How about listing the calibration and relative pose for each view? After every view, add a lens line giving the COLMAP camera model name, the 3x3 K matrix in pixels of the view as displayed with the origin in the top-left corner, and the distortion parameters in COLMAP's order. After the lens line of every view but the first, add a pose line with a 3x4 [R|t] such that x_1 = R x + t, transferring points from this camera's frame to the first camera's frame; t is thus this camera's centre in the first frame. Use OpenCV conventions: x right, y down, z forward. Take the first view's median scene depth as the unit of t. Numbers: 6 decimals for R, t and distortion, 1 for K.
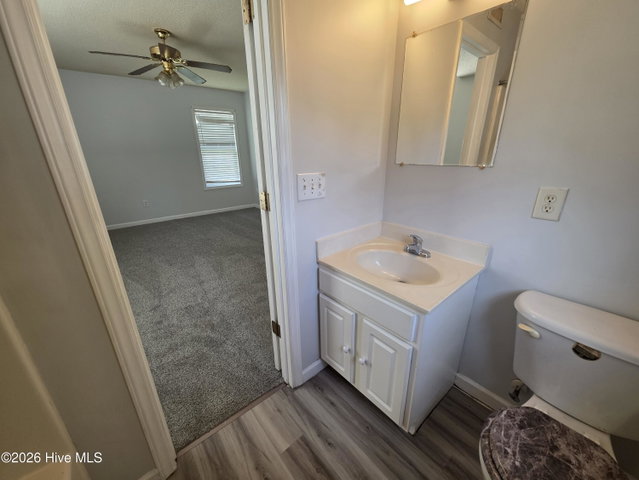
lens RADIAL K [[255.4, 0, 318.9], [0, 255.4, 241.0], [0, 0, 1]] dist [0.007577, -0.001660]
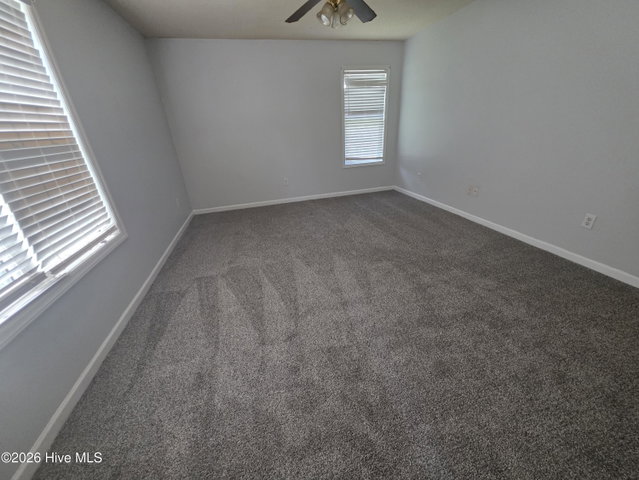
lens RADIAL K [[255.4, 0, 320.8], [0, 255.4, 241.6], [0, 0, 1]] dist [0.007577, -0.001660]
pose [[0.902678, 0.146559, -0.404589, -0.184758], [-0.106045, 0.986981, 0.120928, -0.072111], [0.417045, -0.066255, 0.906468, 0.232633]]
